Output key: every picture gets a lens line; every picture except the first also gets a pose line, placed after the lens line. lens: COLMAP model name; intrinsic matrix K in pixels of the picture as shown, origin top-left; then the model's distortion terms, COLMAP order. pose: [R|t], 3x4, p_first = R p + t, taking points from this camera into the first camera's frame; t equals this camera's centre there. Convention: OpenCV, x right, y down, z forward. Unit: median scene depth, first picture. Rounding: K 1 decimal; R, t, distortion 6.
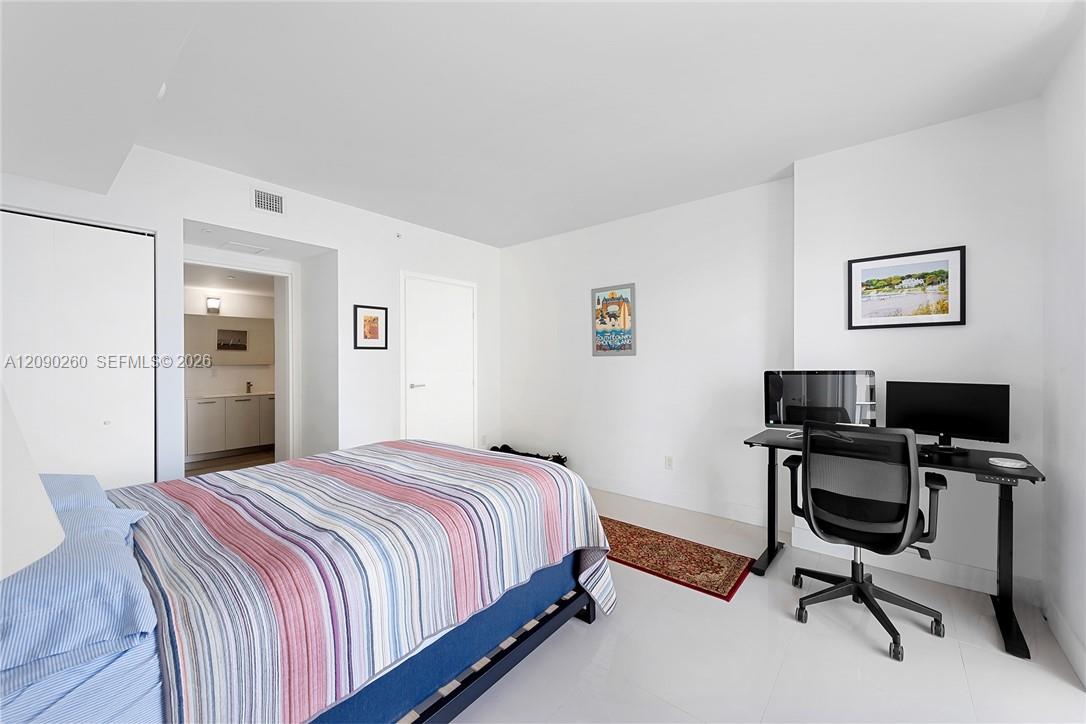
lens RADIAL K [[420.9, 0, 541.3], [0, 420.9, 362.0], [0, 0, 1]] dist [0.017052, -0.006130]
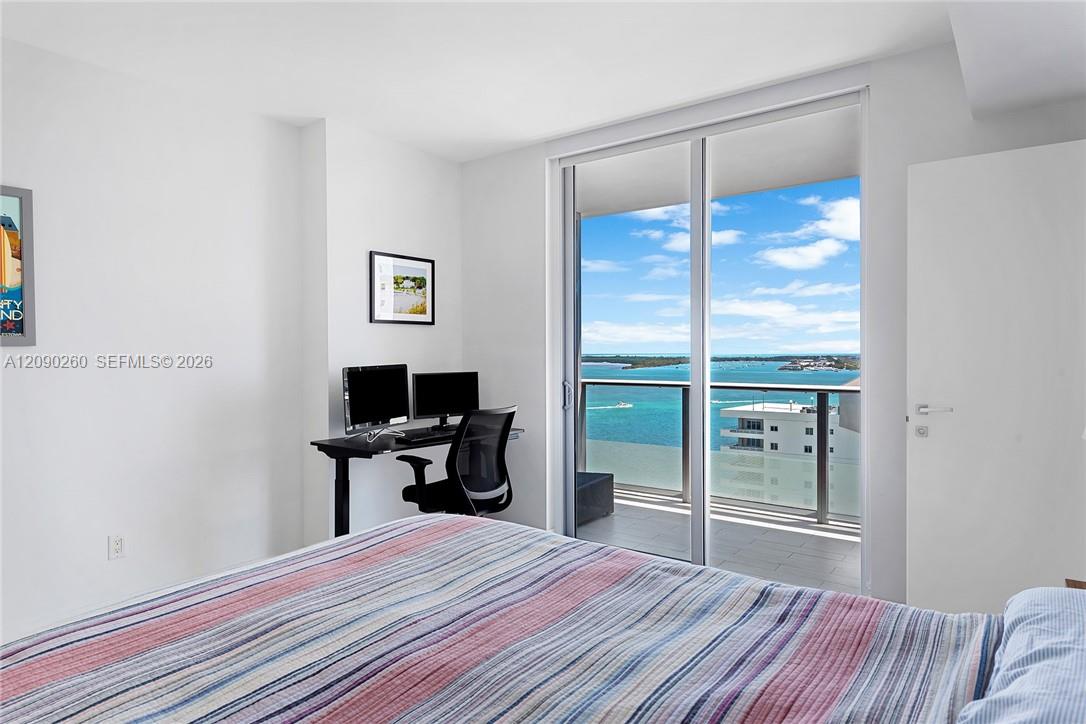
lens RADIAL K [[640.2, 0, 543.0], [0, 640.2, 362.0], [0, 0, 1]] dist [0.014212, -0.000313]
pose [[-0.050141, -0.012722, 0.998661, -0.597397], [0.010380, 0.999858, 0.013259, -0.001895], [-0.998688, 0.011031, -0.050002, 0.545933]]
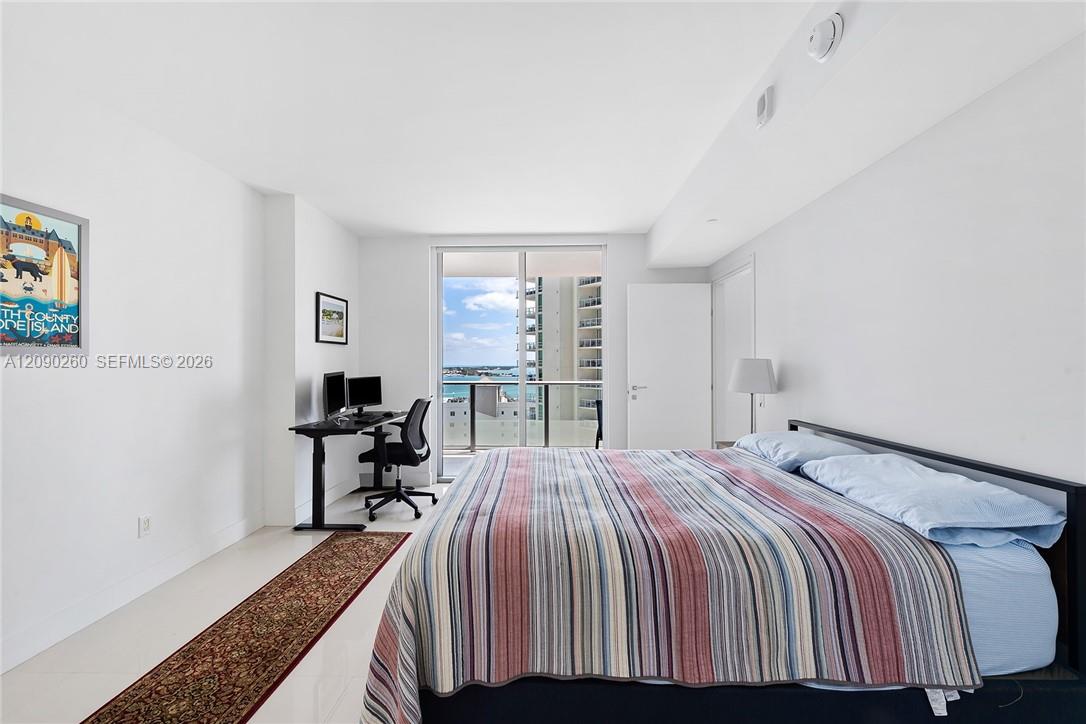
lens RADIAL K [[420.9, 0, 541.3], [0, 420.9, 362.0], [0, 0, 1]] dist [0.017052, -0.006130]
pose [[-0.615967, 0.007443, 0.787737, -0.630403], [0.008845, 0.999958, -0.002532, -0.002503], [-0.787722, 0.005408, -0.616007, 1.013272]]
